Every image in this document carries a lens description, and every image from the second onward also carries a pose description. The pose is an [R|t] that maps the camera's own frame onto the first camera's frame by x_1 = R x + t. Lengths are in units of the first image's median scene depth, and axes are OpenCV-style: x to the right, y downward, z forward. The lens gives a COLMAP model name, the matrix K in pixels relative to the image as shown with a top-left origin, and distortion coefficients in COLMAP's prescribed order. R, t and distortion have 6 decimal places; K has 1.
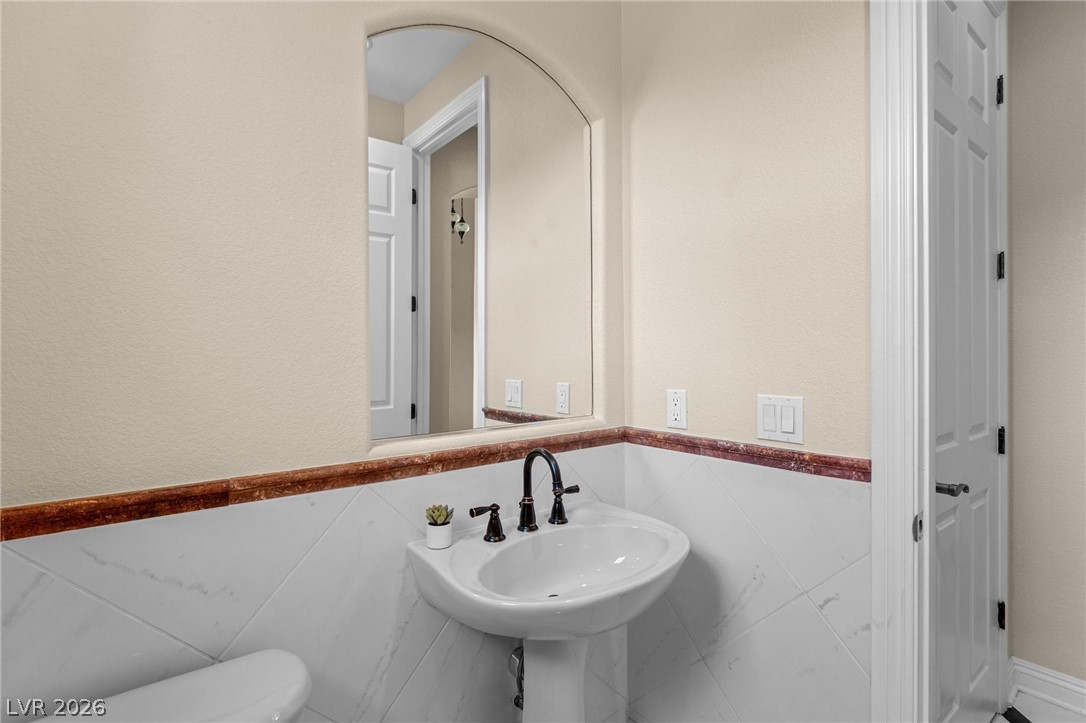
lens RADIAL K [[509.7, 0, 543.0], [0, 509.7, 361.5], [0, 0, 1]] dist [-0.001415, -0.000222]
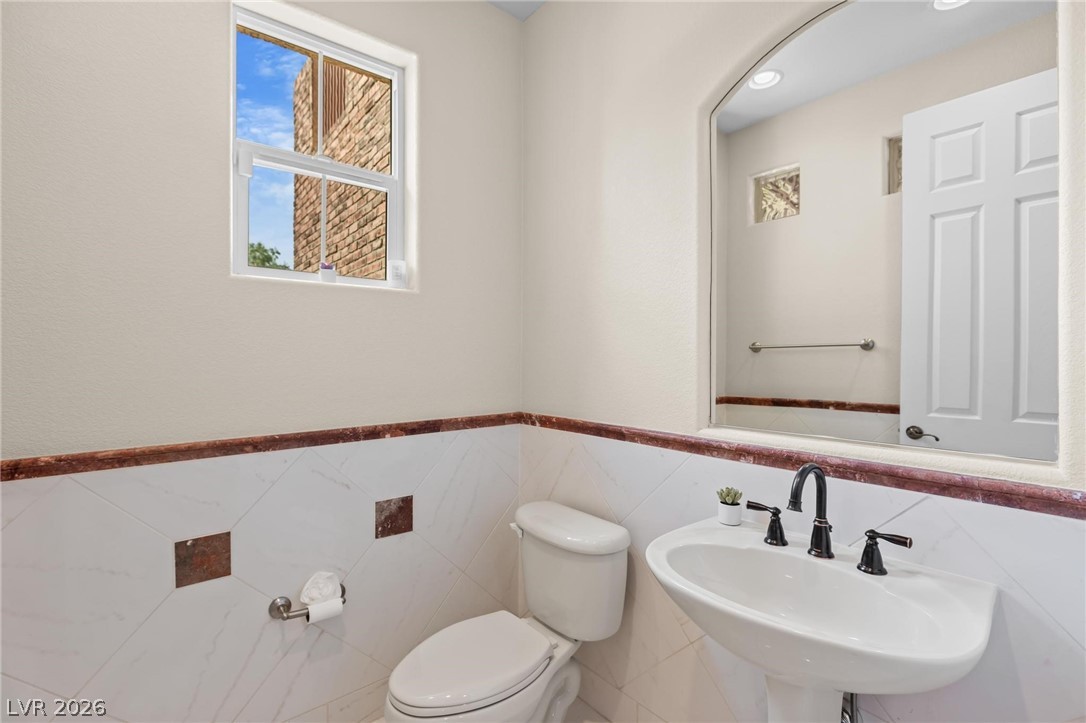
lens RADIAL K [[497.1, 0, 543.6], [0, 497.1, 353.3], [0, 0, 1]] dist [-0.002480, -0.000658]
pose [[0.020376, 0.003561, -0.999786, 0.864020], [-0.003544, 0.999988, 0.003489, -0.025194], [0.999786, 0.003472, 0.020388, 0.518352]]
